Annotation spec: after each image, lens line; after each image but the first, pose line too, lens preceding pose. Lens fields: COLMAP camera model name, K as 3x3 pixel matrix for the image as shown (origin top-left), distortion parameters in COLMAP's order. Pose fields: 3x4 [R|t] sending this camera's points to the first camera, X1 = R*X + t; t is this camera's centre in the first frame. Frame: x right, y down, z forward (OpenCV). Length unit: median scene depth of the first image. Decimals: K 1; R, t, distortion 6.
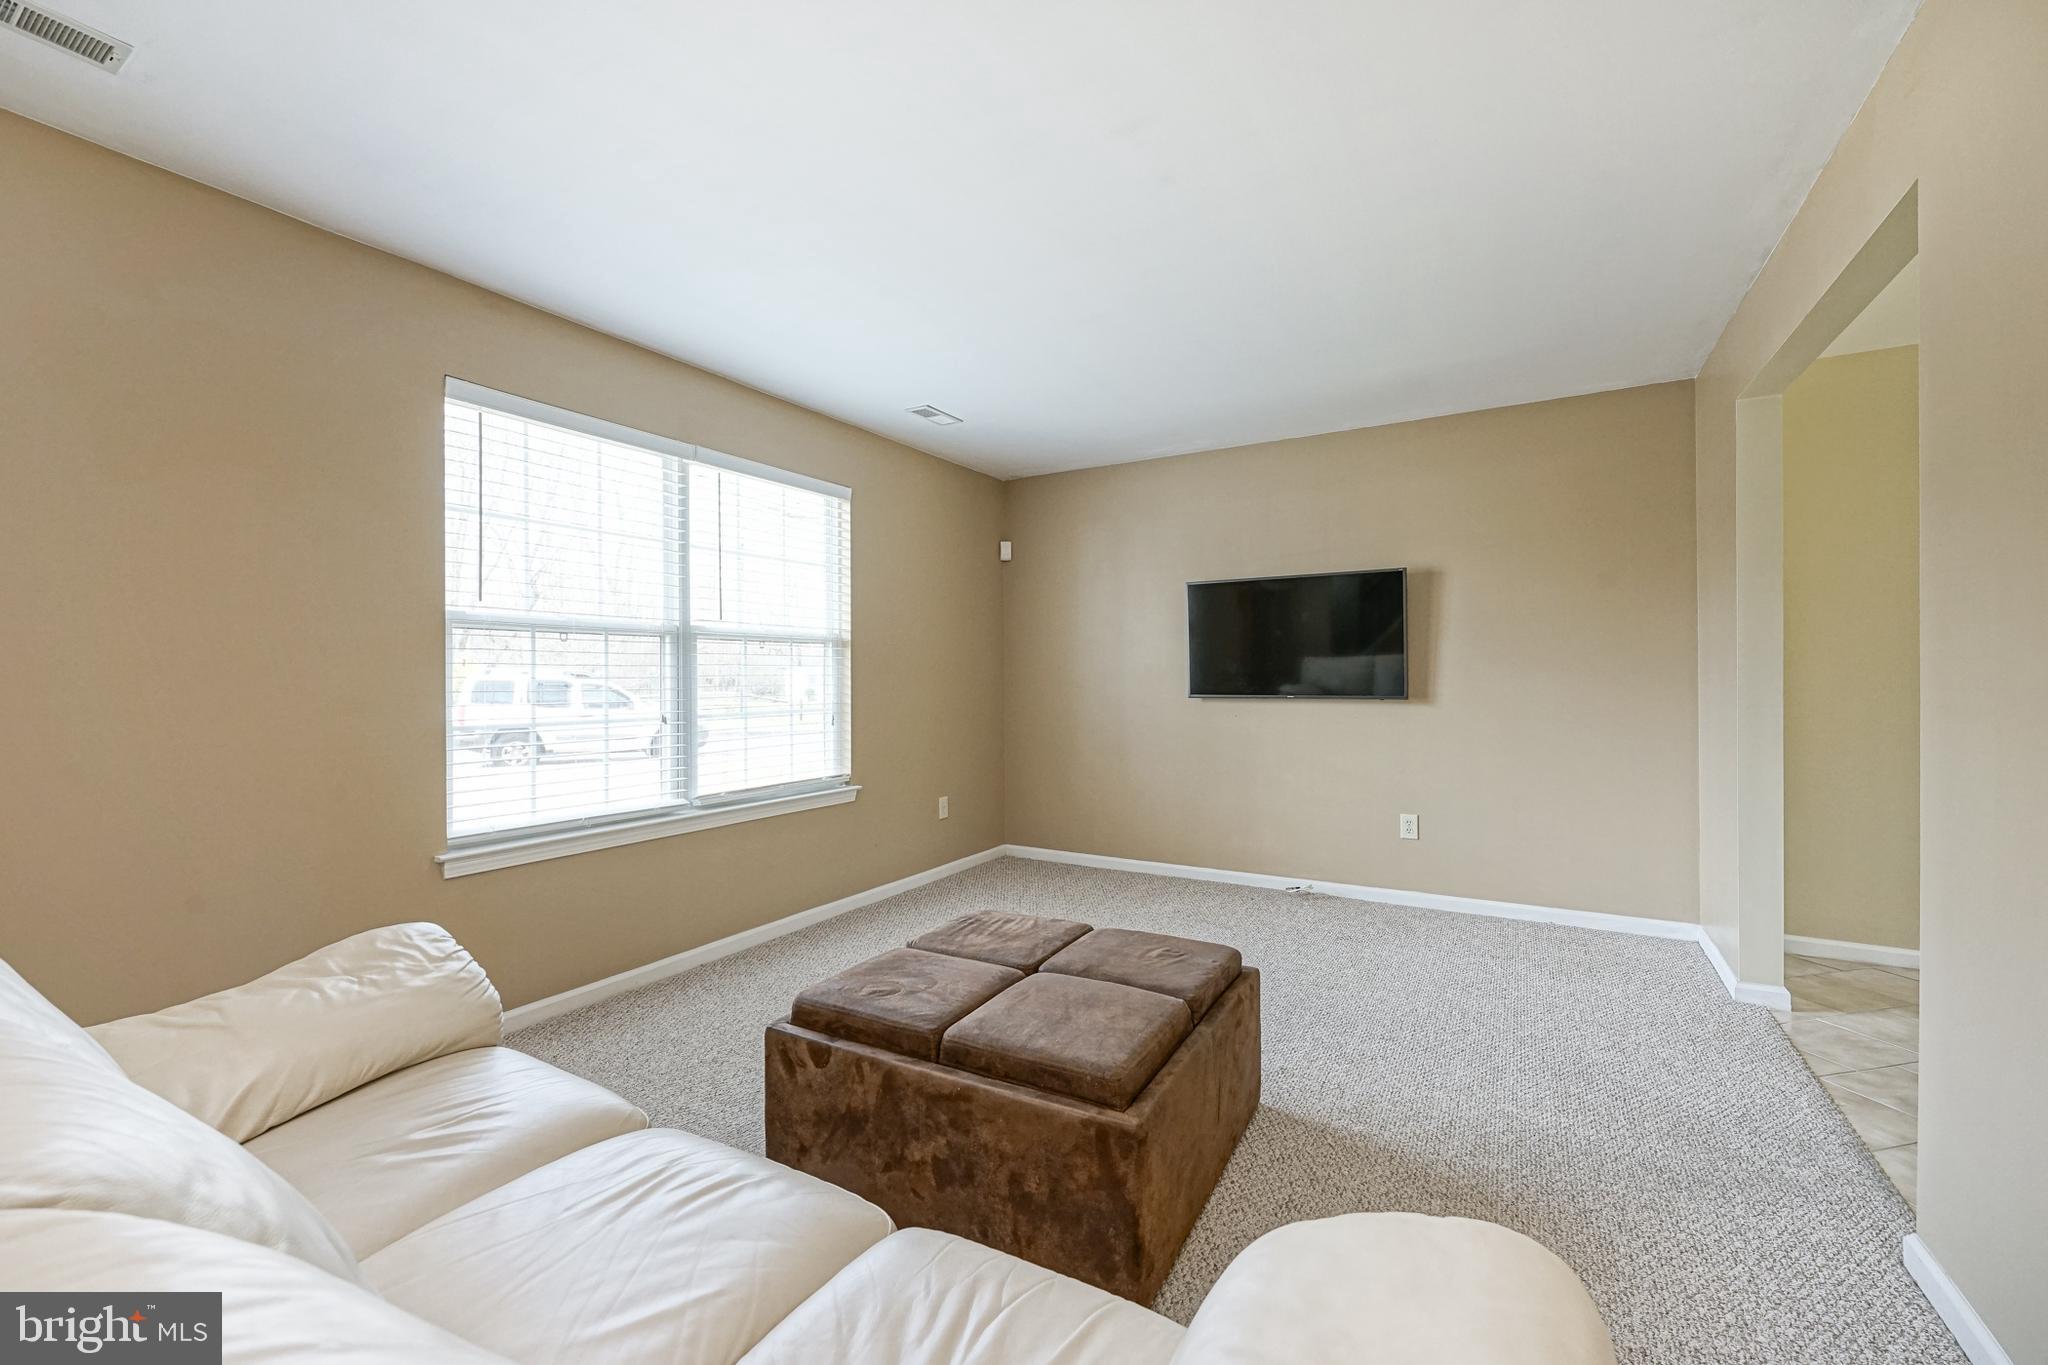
lens RADIAL K [[836.3, 0, 1018.2], [0, 836.3, 676.4], [0, 0, 1]] dist [-0.000552, -0.000286]
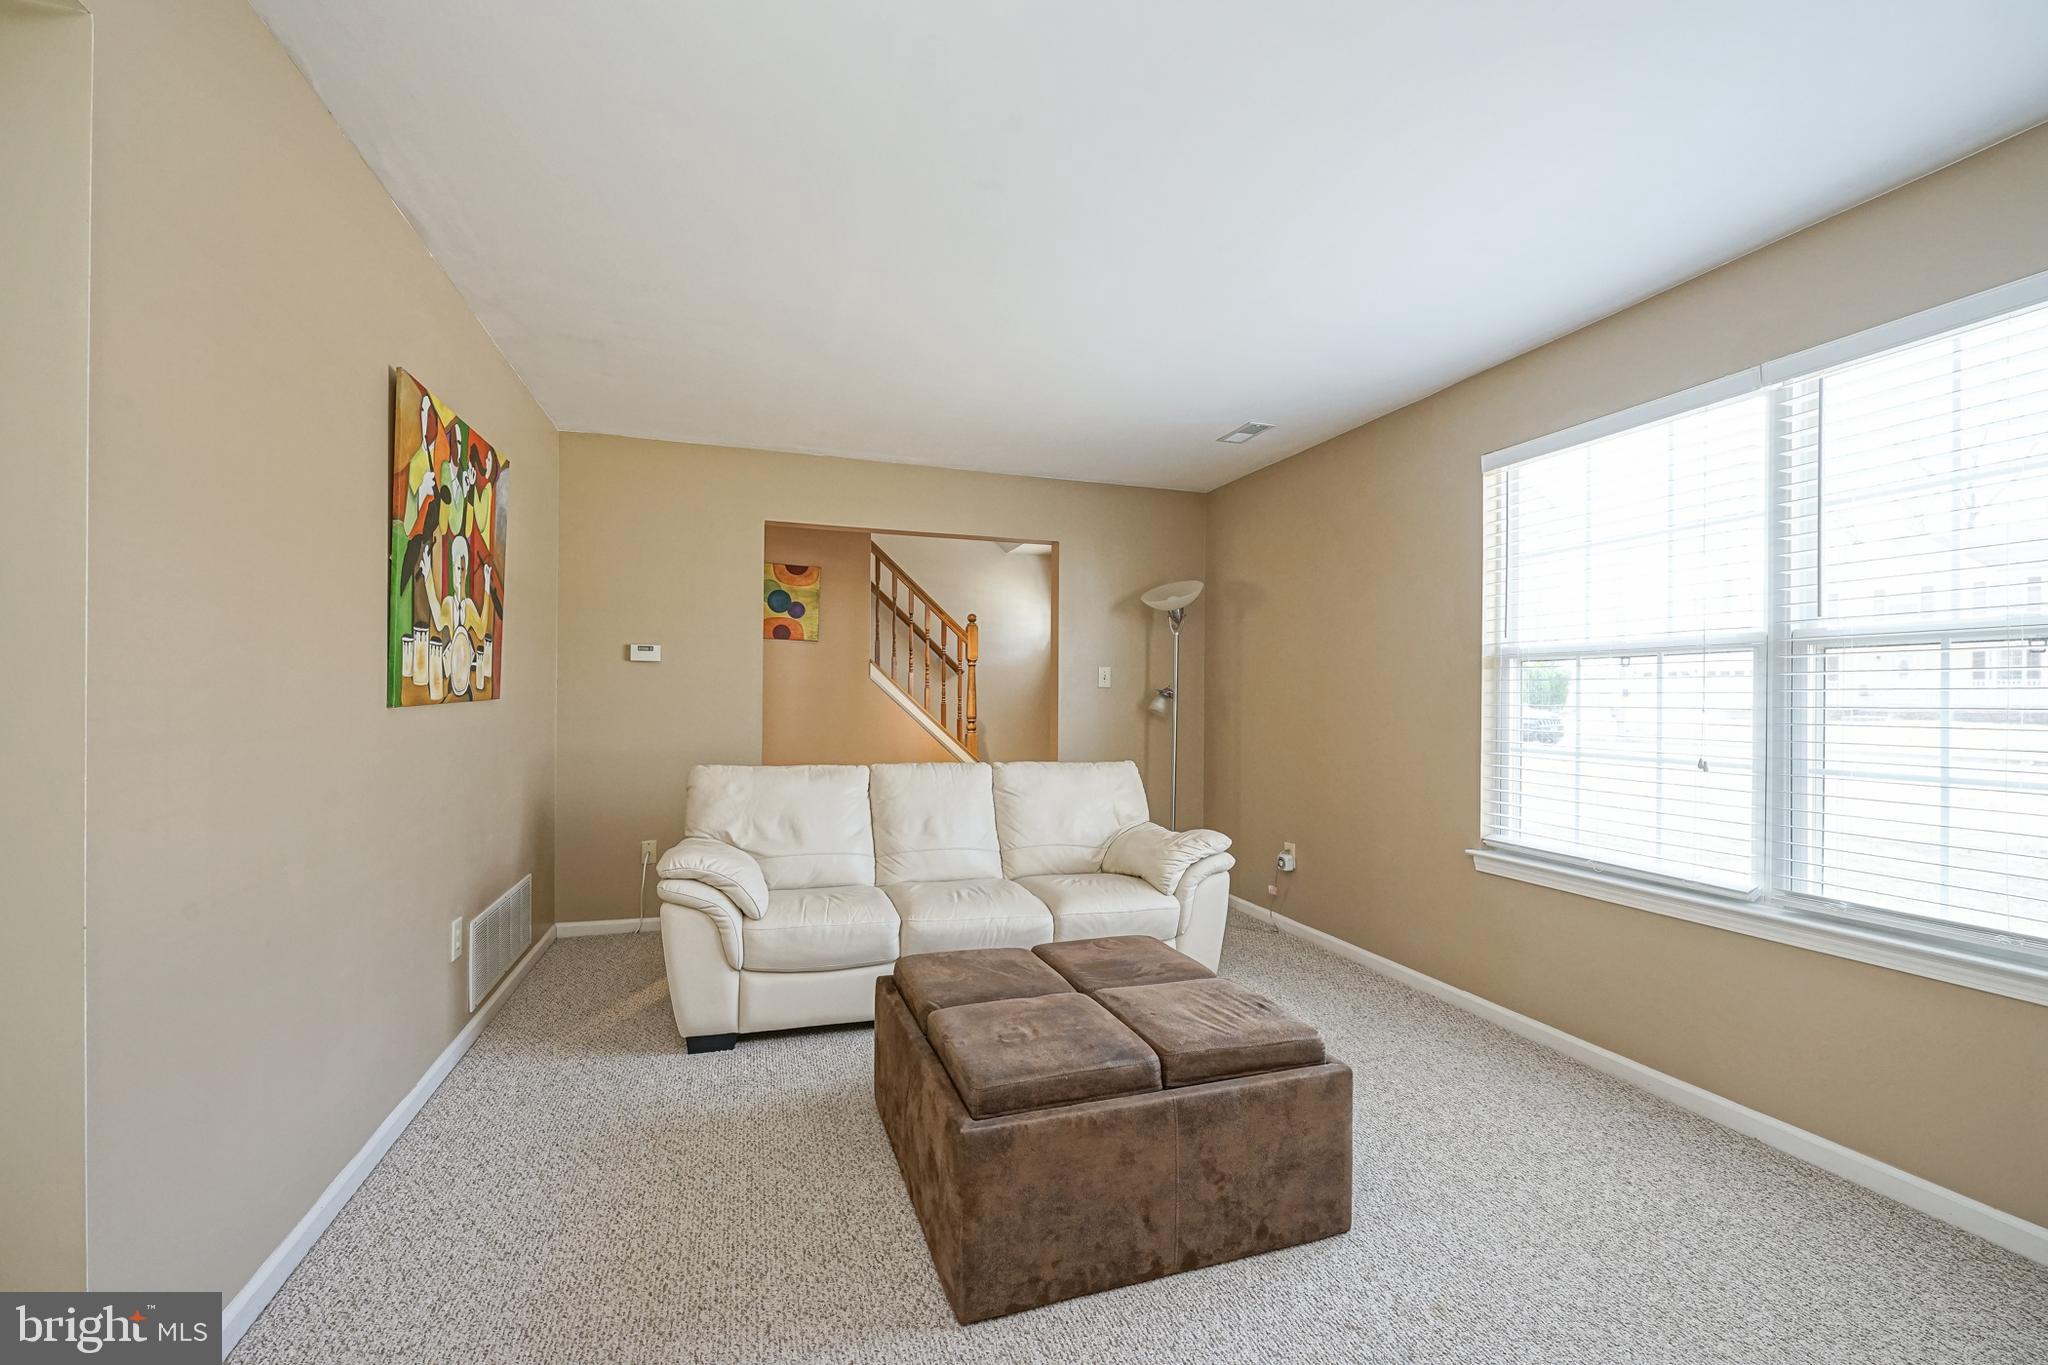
lens RADIAL K [[829.2, 0, 1023.6], [0, 829.2, 694.1], [0, 0, 1]] dist [0.015145, -0.000072]
pose [[-0.660596, -0.005682, -0.750720, 0.535837], [-0.006923, 0.999975, -0.001477, -0.005958], [0.750710, 0.004222, -0.660619, 1.049569]]
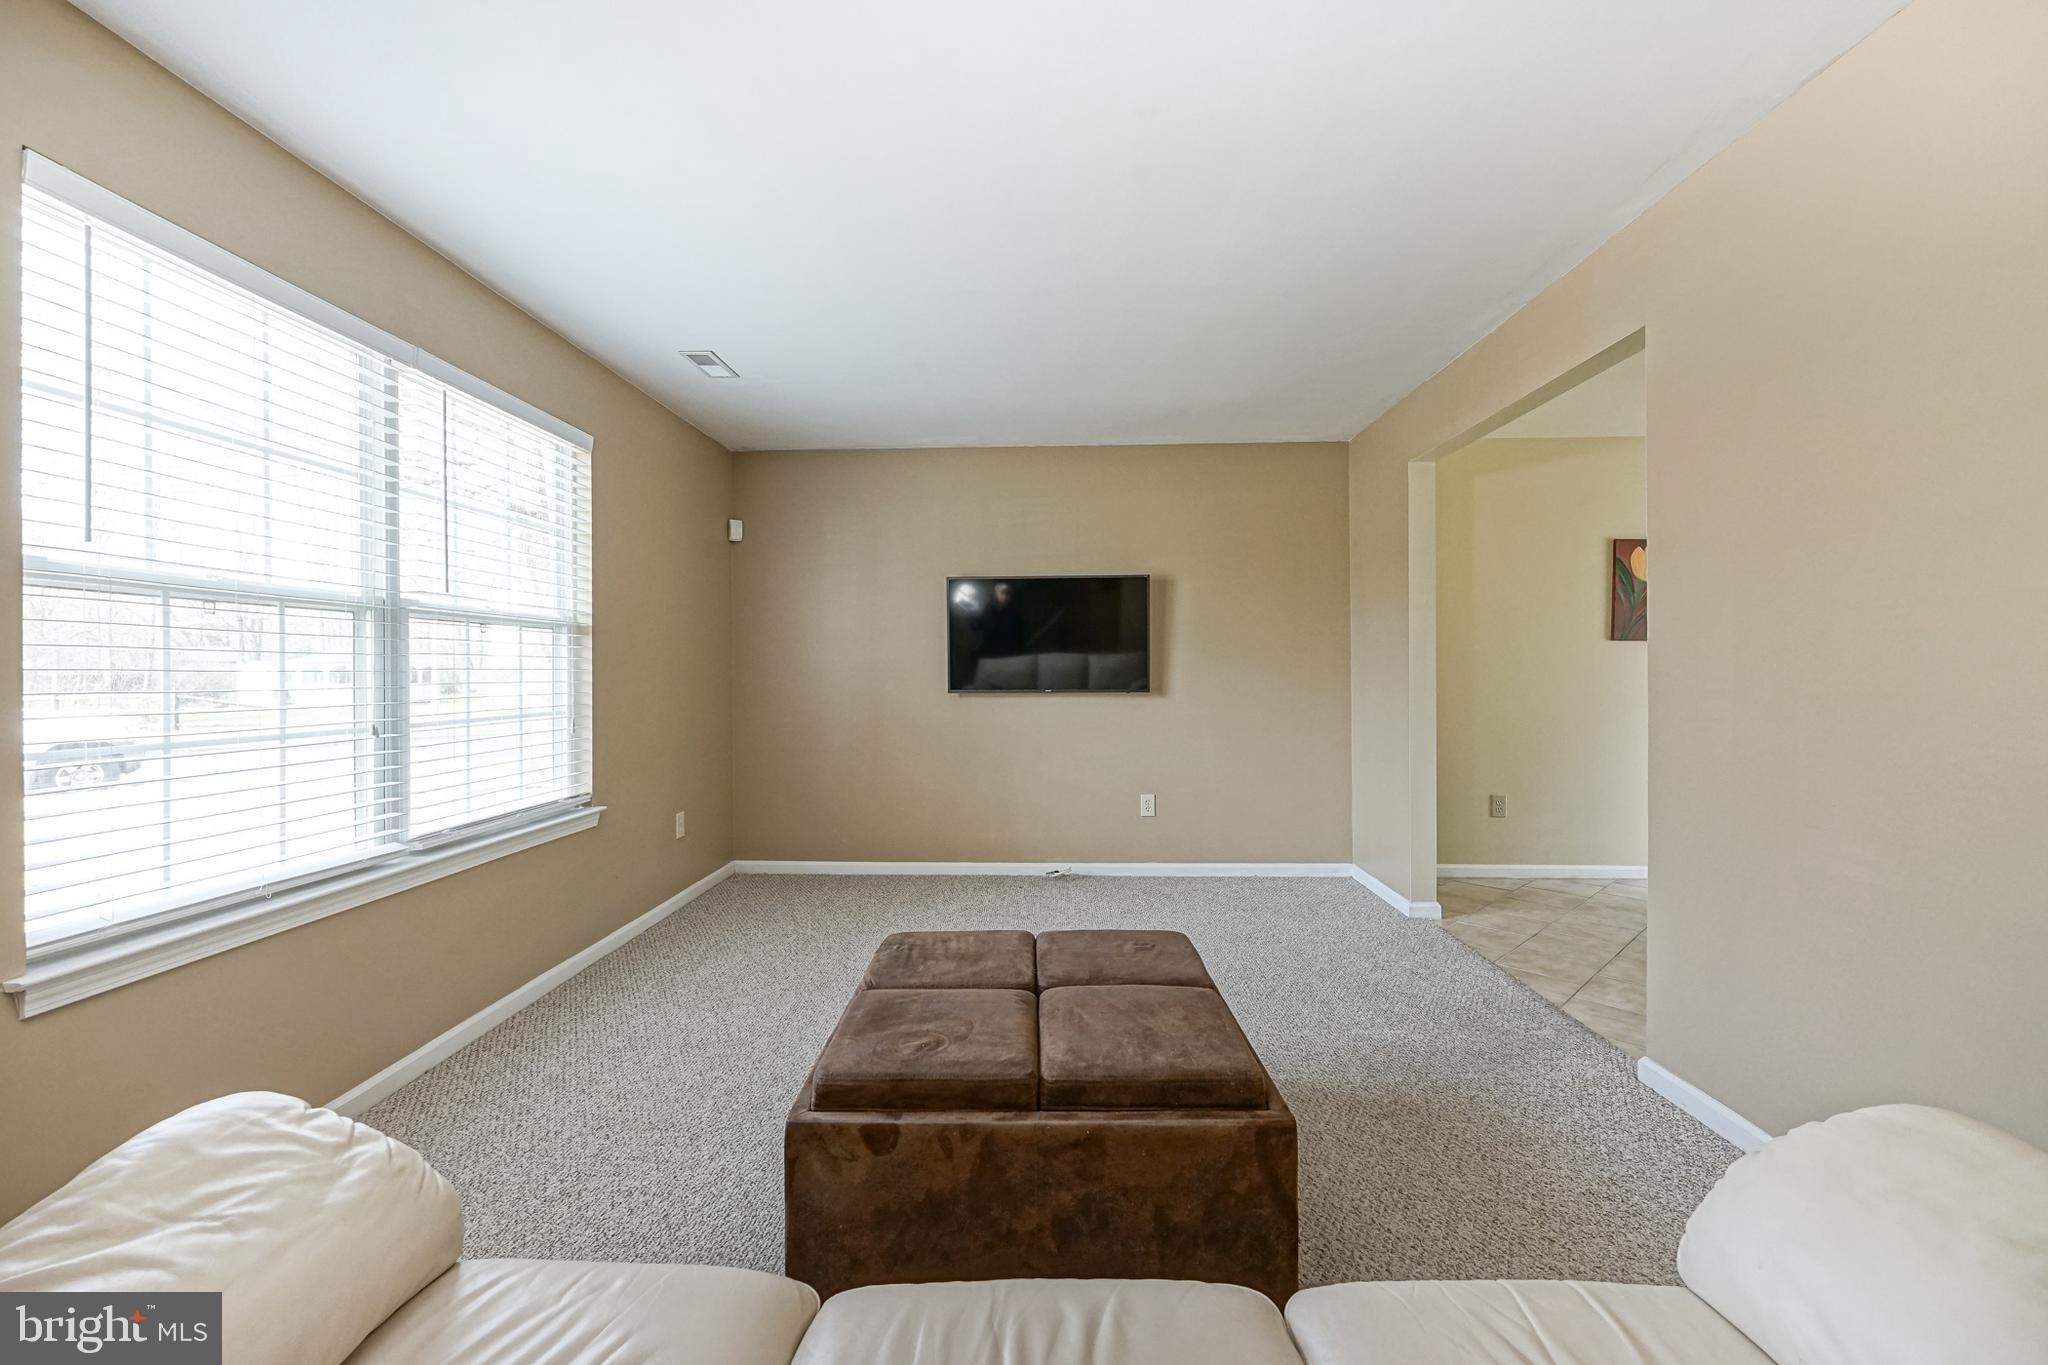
lens RADIAL K [[830.9, 0, 1019.2], [0, 830.9, 672.2], [0, 0, 1]] dist [-0.000713, -0.000469]
pose [[0.876350, 0.000990, 0.481674, -0.289776], [-0.000199, 0.999999, -0.001693, 0.003233], [-0.481675, 0.001388, 0.876349, 0.135396]]
